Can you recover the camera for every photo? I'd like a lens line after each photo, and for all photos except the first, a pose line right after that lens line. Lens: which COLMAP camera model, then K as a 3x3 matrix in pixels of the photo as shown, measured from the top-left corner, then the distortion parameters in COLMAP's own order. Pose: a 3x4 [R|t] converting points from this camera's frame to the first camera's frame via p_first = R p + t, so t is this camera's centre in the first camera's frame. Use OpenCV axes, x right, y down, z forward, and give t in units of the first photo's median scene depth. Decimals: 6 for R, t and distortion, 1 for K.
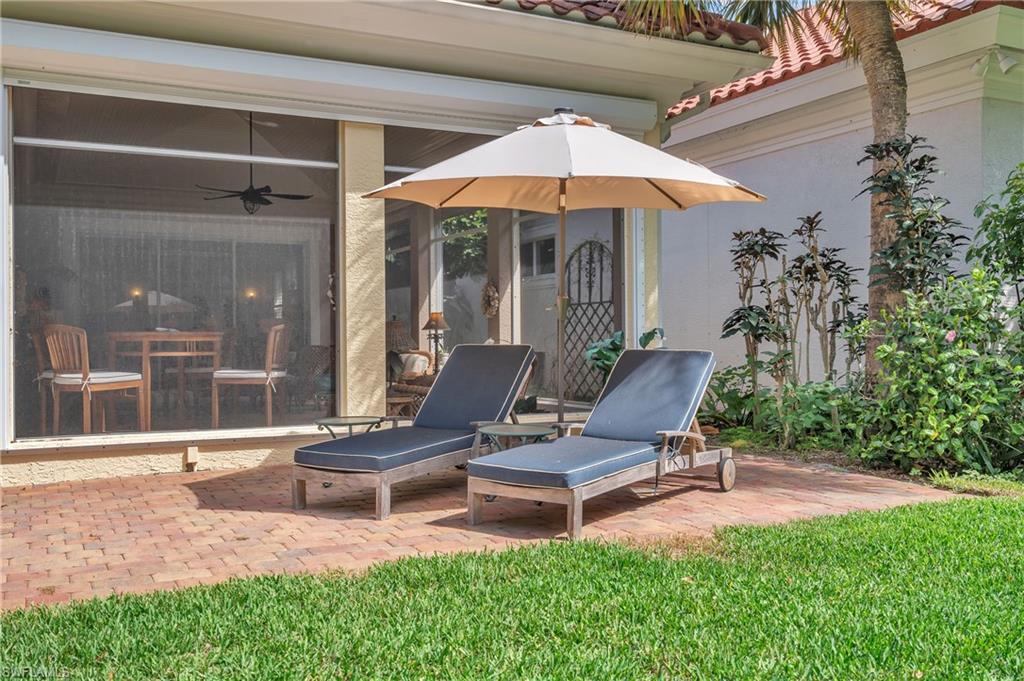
lens RADIAL K [[943.1, 0, 512.0], [0, 943.1, 340.5], [0, 0, 1]] dist [0.002466, -0.002529]
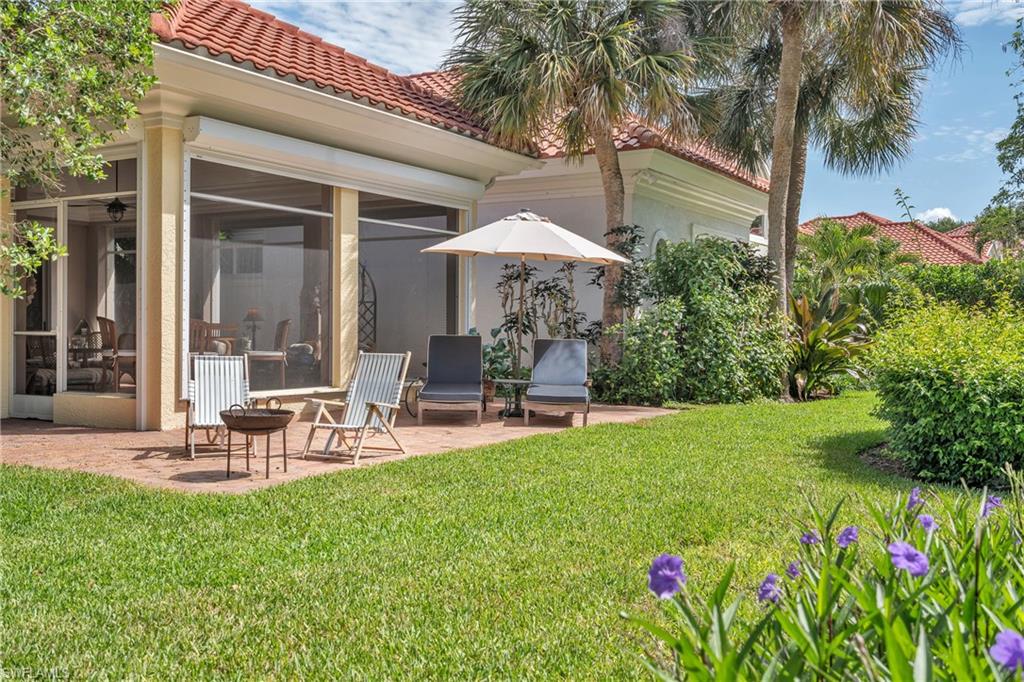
lens RADIAL K [[1041.2, 0, 512.0], [0, 1041.2, 341.0], [0, 0, 1]] dist [0.005676, -0.005361]
pose [[0.839767, 0.007844, 0.542890, -0.845709], [-0.014205, 0.999871, 0.007526, -0.000865], [-0.542761, -0.014032, 0.839770, -0.560002]]
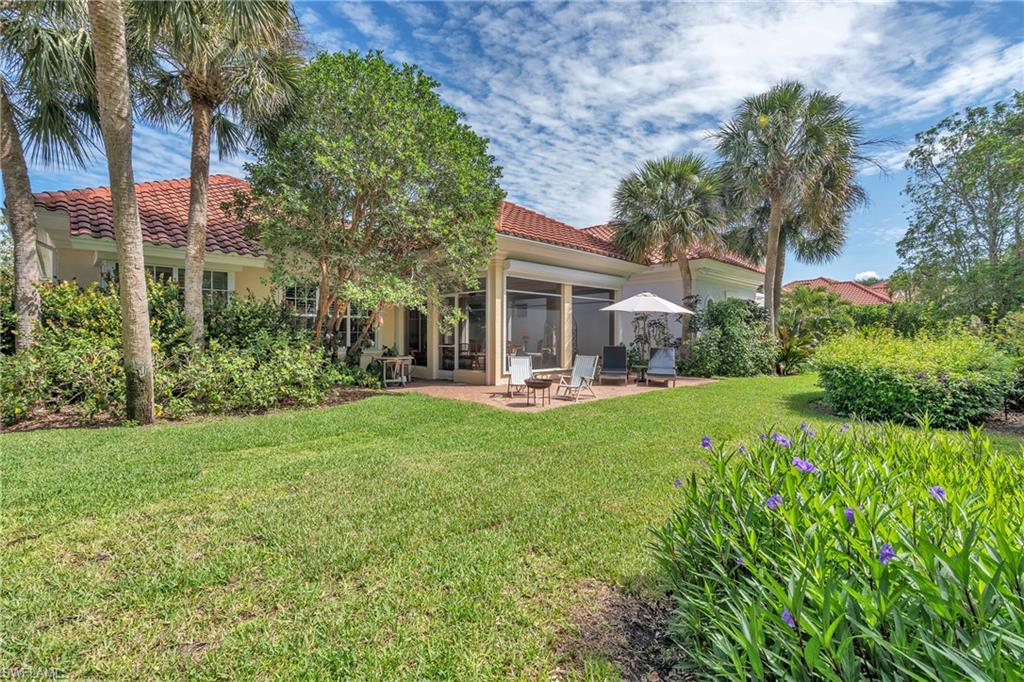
lens RADIAL K [[469.6, 0, 512.0], [0, 469.6, 341.0], [0, 0, 1]] dist [-0.000038, 0.000273]
pose [[0.950653, 0.006749, 0.310183, -0.913335], [-0.008428, 0.999956, 0.004073, -0.018234], [-0.310142, -0.006487, 0.950668, -0.641601]]
